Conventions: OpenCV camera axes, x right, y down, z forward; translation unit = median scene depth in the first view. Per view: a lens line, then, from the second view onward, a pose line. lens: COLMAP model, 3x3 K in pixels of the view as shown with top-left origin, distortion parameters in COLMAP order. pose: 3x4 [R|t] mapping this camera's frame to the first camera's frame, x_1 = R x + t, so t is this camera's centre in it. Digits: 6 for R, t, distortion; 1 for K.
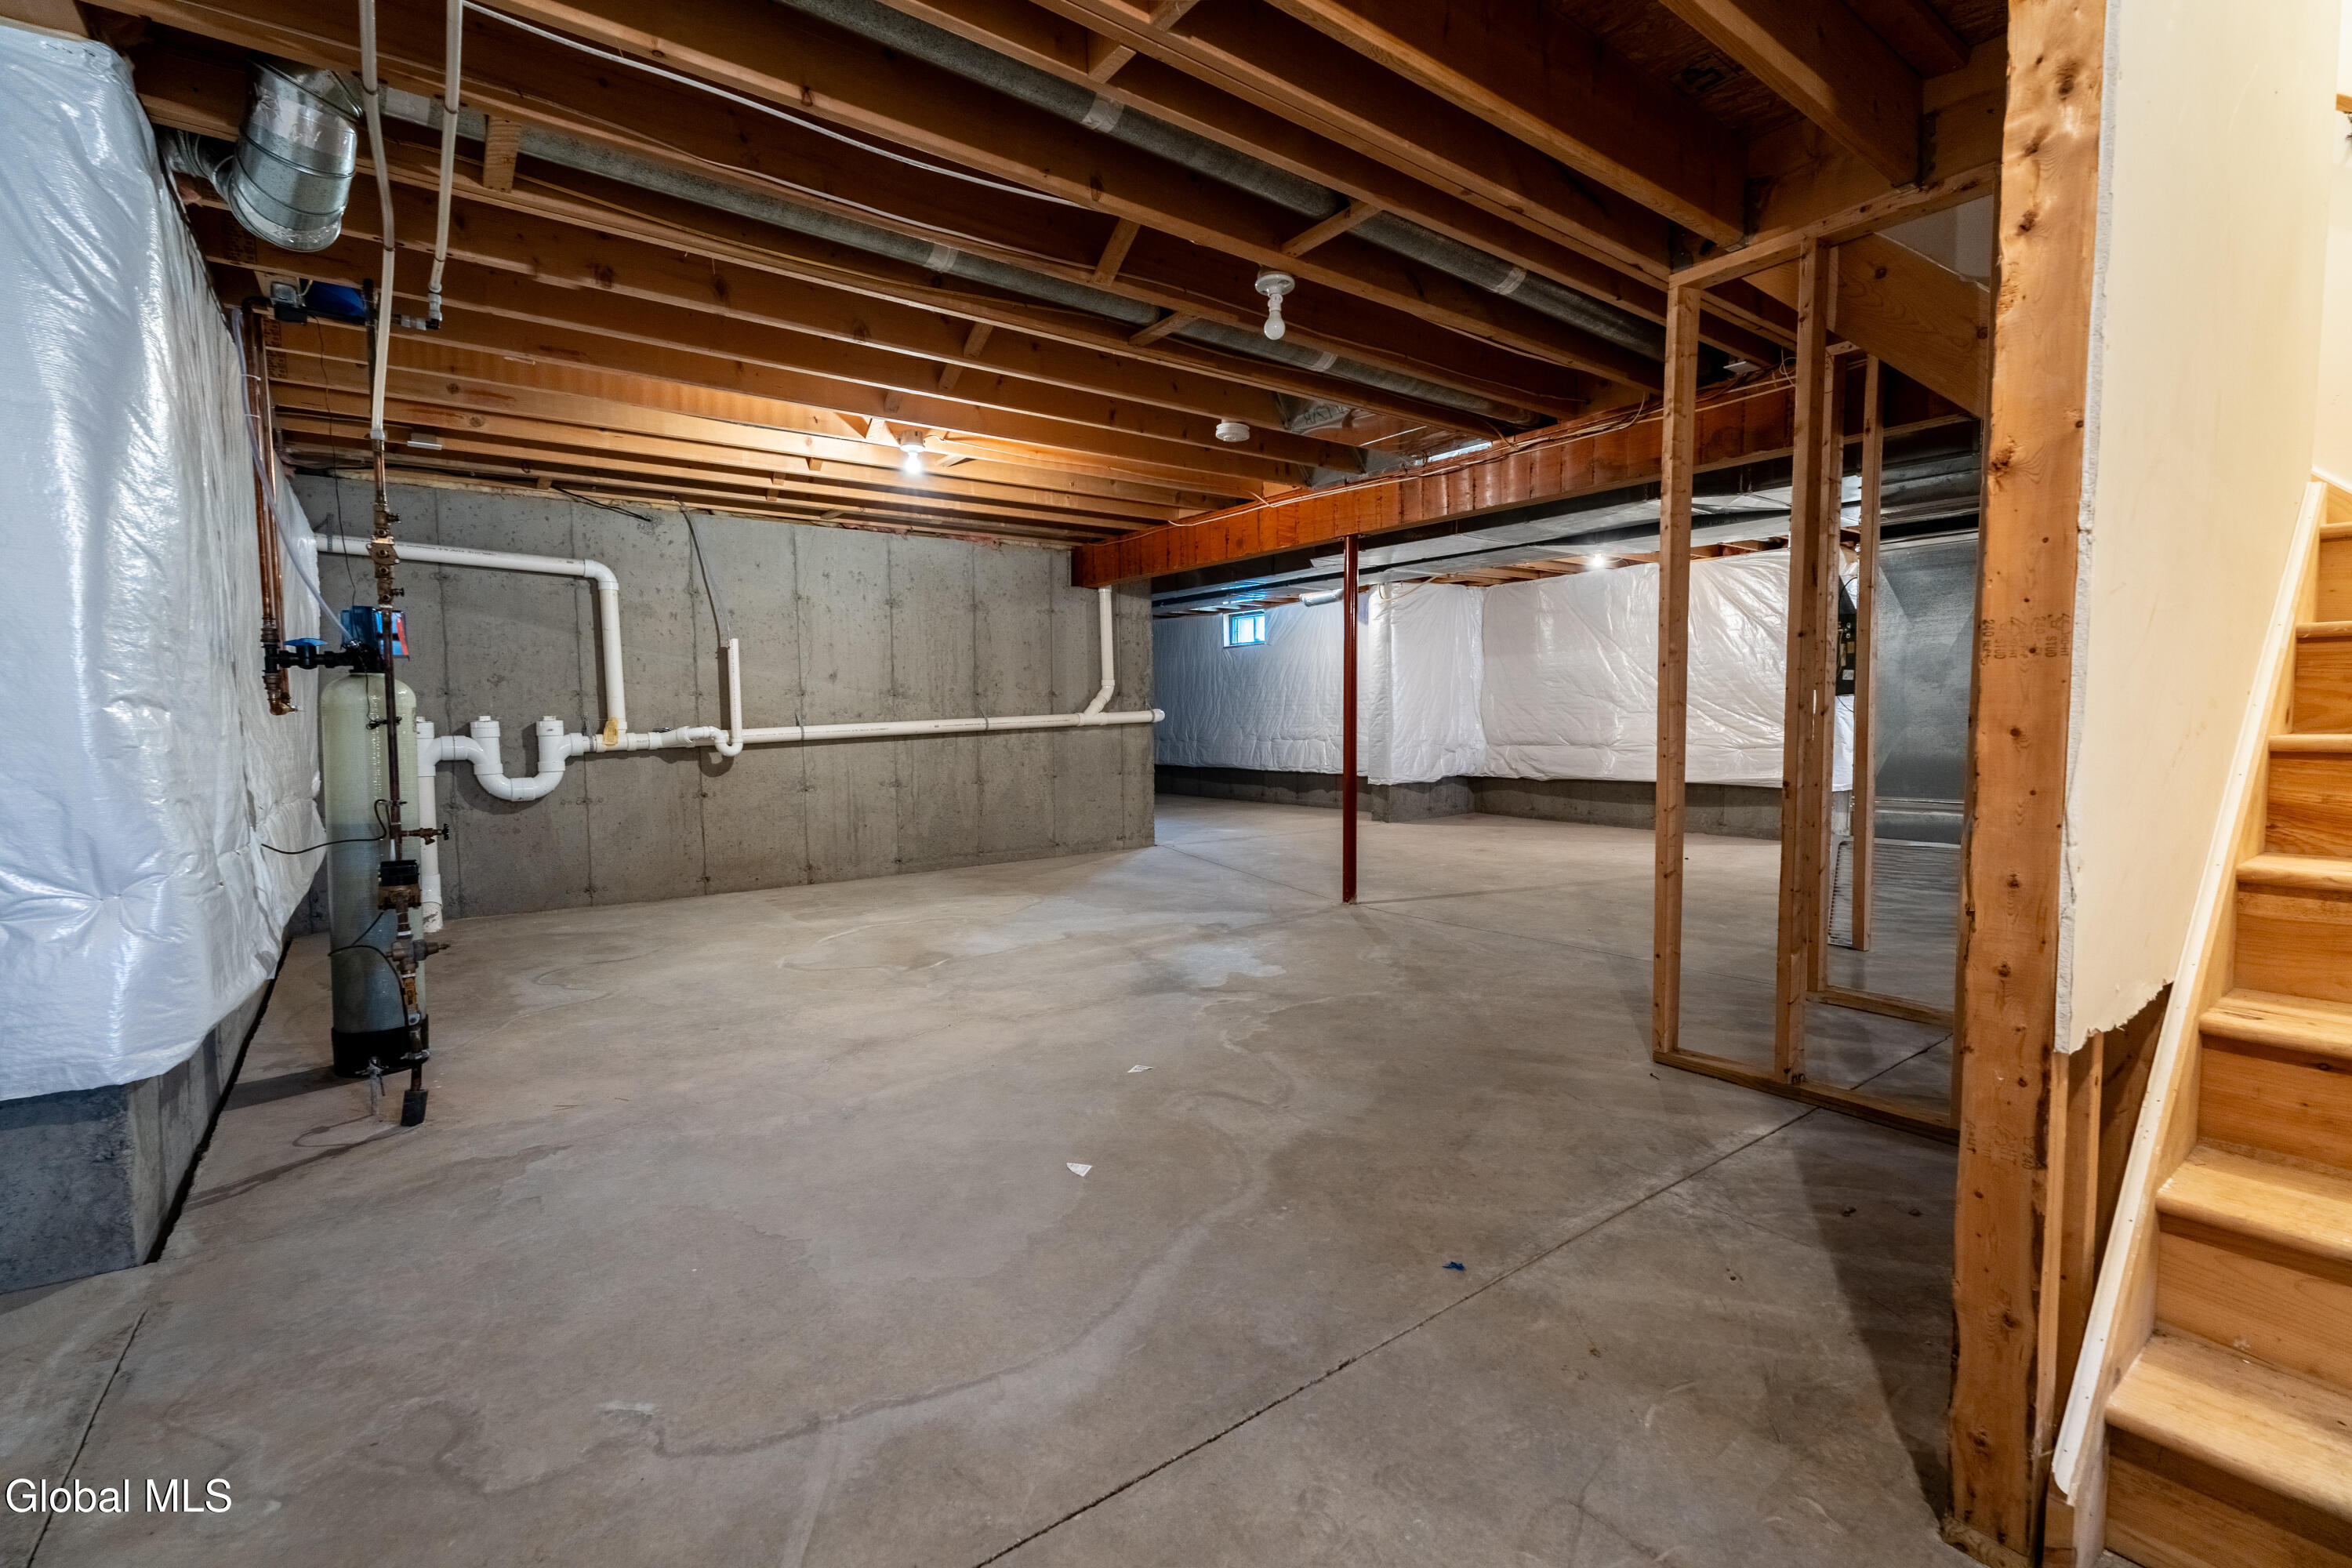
lens RADIAL K [[1028.0, 0, 1176.0], [0, 1028.0, 784.0], [0, 0, 1]] dist [-0.001535, -0.000399]
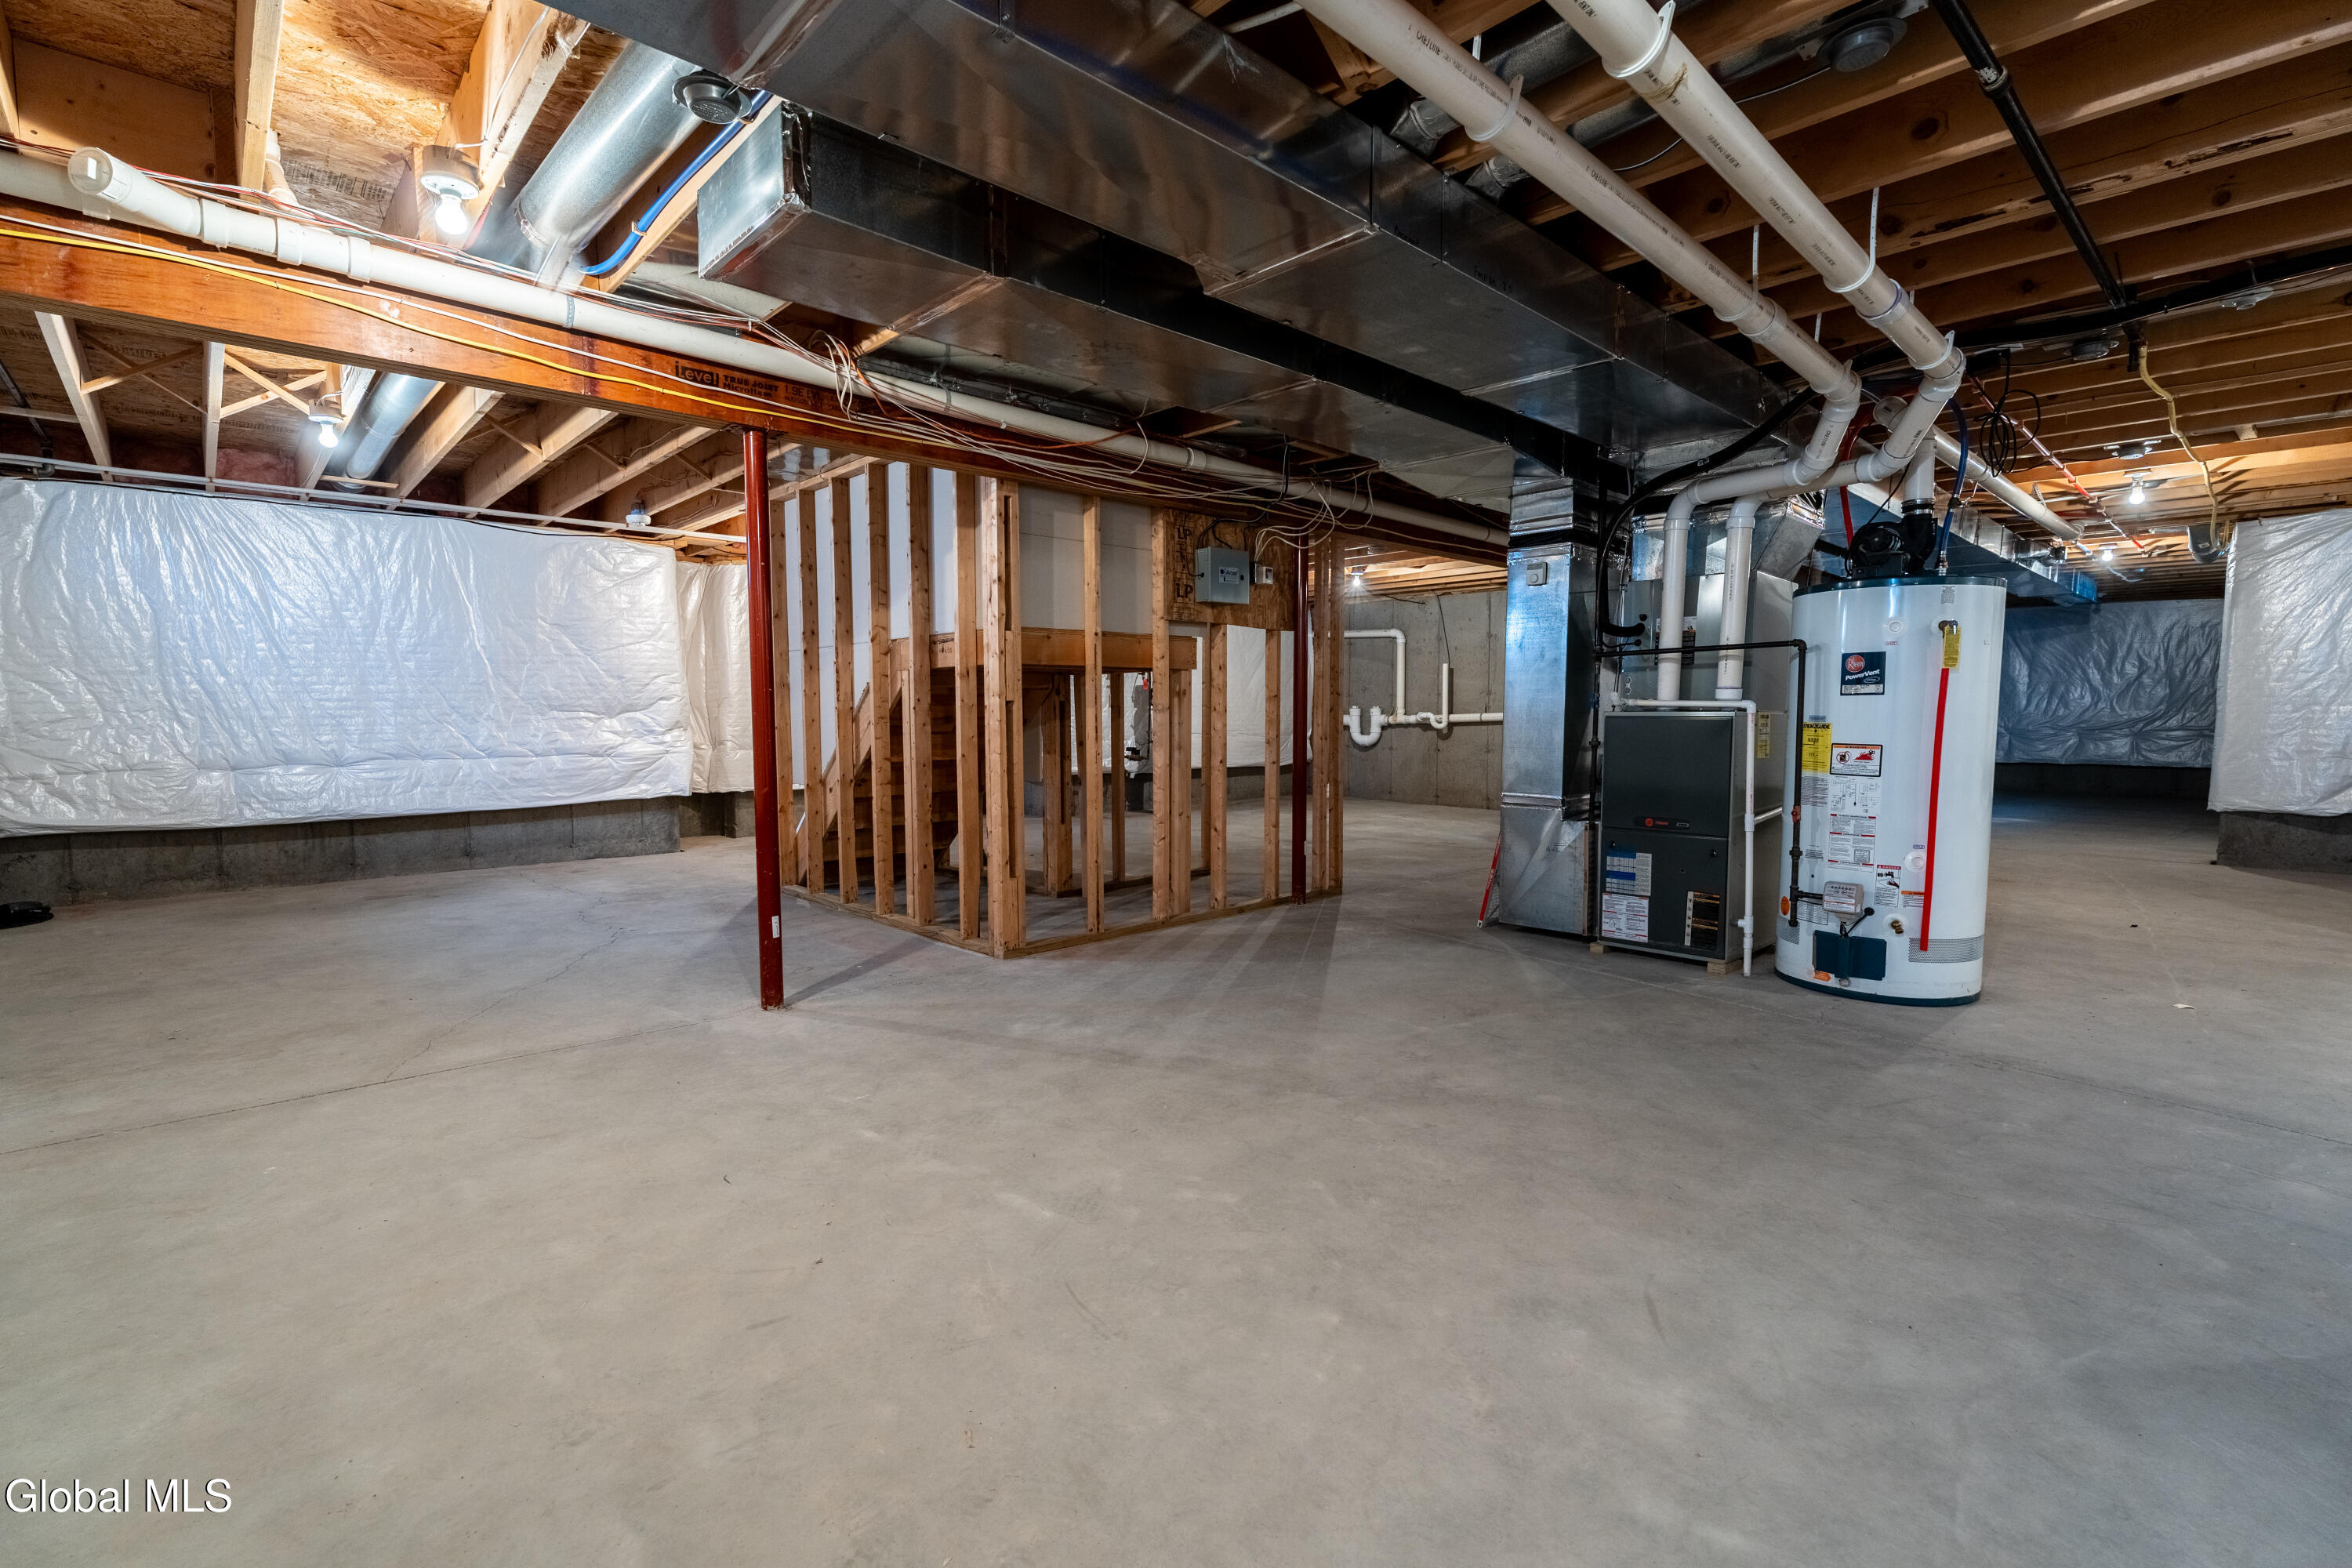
lens RADIAL K [[1028.0, 0, 1176.0], [0, 1028.0, 784.0], [0, 0, 1]] dist [-0.001535, -0.000399]
pose [[0.115872, 0.080545, -0.989993, 1.435898], [-0.069536, 0.994919, 0.072807, -0.032972], [0.990827, 0.060404, 0.120884, 0.360243]]
